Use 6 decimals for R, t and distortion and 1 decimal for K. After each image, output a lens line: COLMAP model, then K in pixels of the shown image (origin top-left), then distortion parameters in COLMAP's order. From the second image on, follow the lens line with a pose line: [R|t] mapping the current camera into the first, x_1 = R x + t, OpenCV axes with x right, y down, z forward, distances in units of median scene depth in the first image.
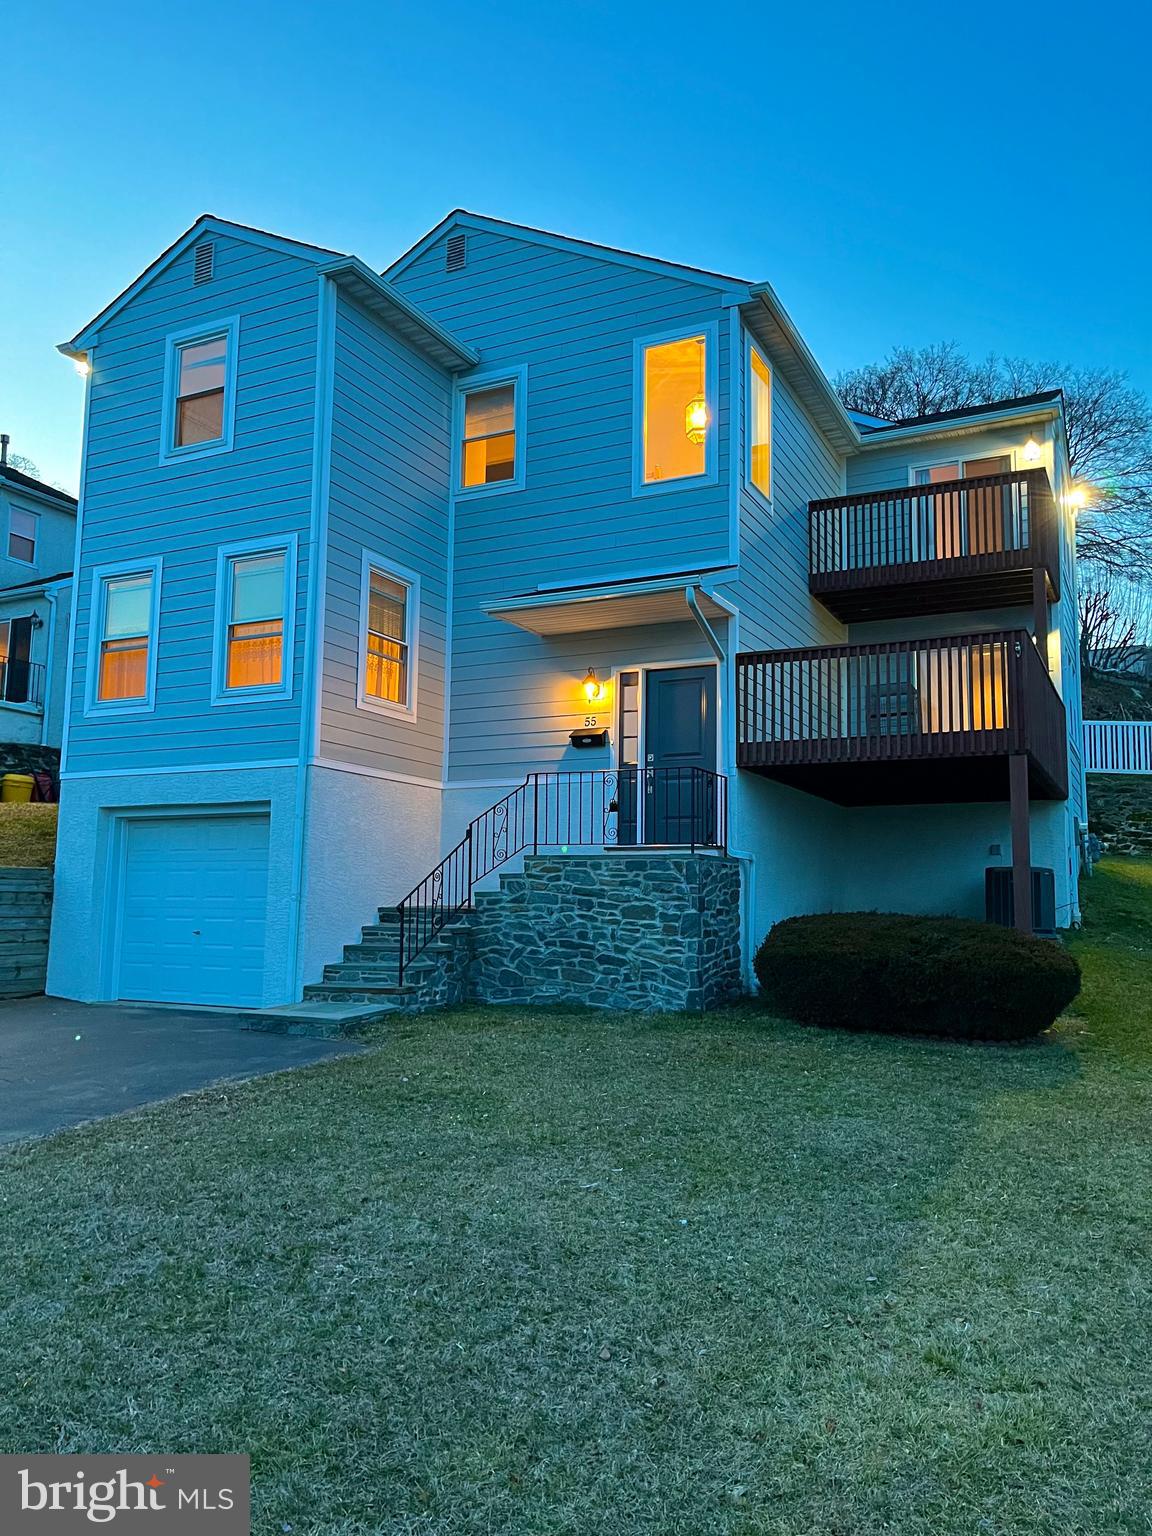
lens RADIAL K [[1147.6, 0, 580.1], [0, 1147.6, 808.3], [0, 0, 1]] dist [0.013090, -0.003332]
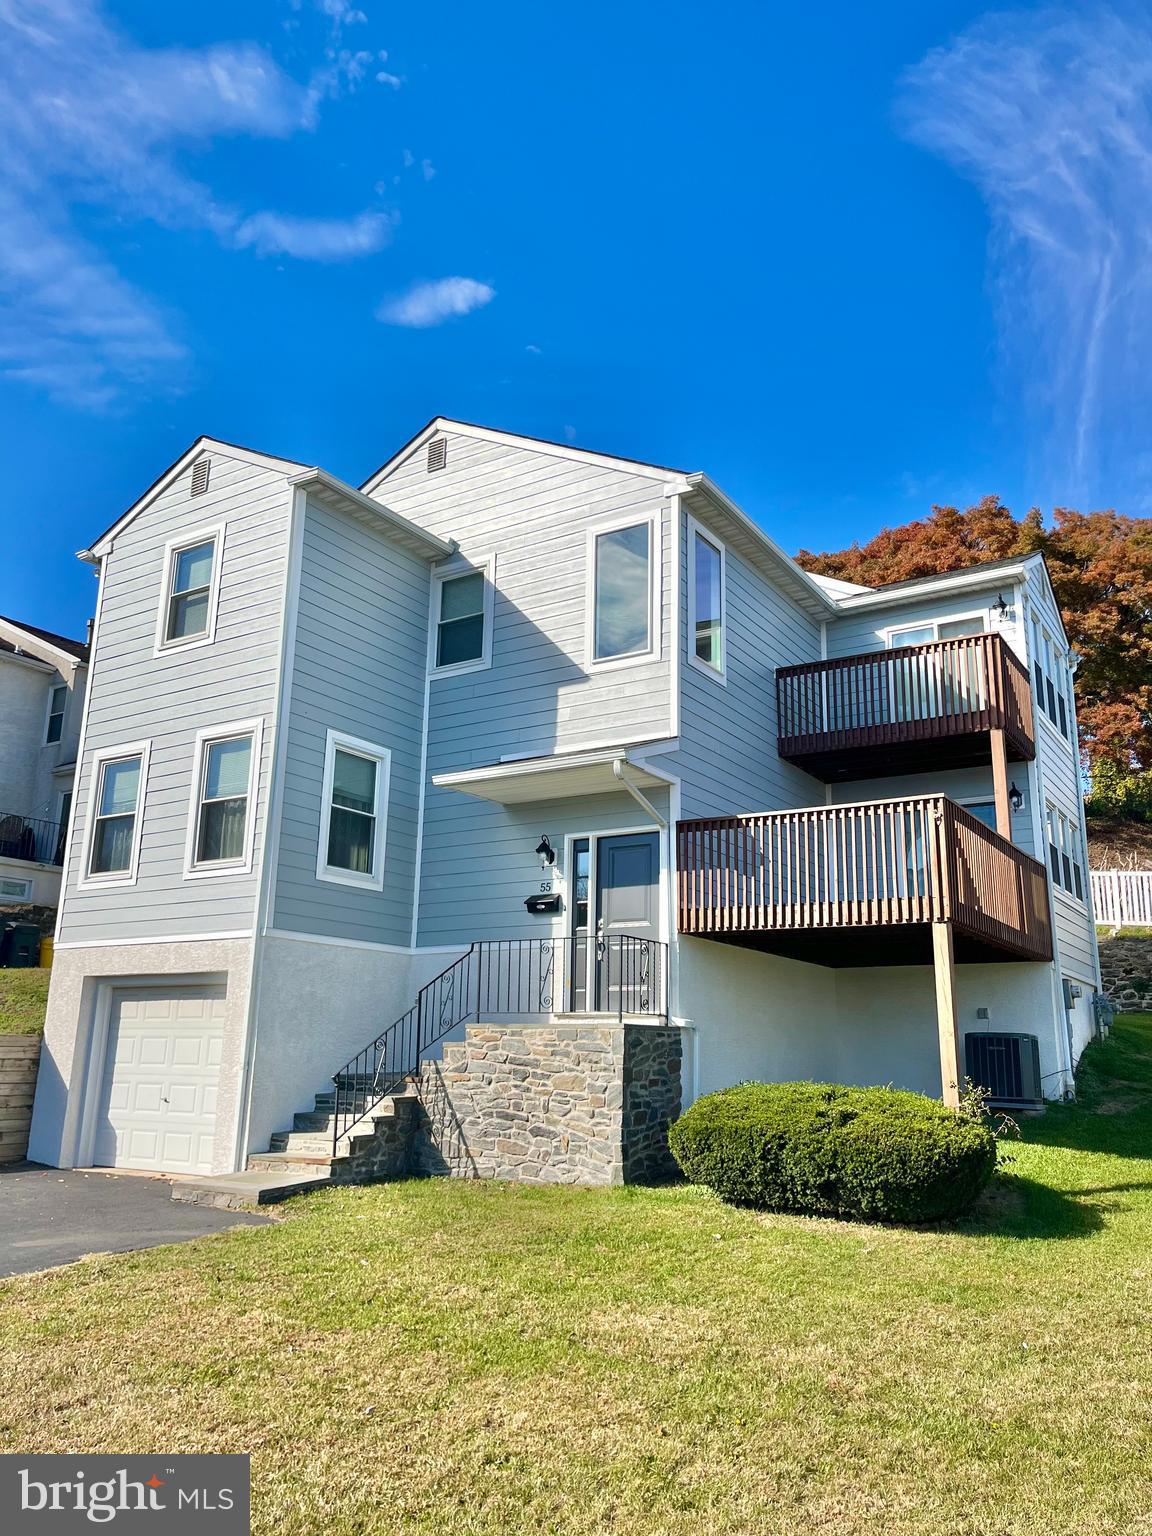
lens RADIAL K [[1147.6, 0, 580.1], [0, 1147.6, 808.3], [0, 0, 1]] dist [0.013090, -0.003332]
pose [[0.995379, -0.018937, -0.094141, 0.140815], [0.006830, 0.991841, -0.127298, -0.016964], [0.095784, 0.126066, 0.987387, -0.013850]]
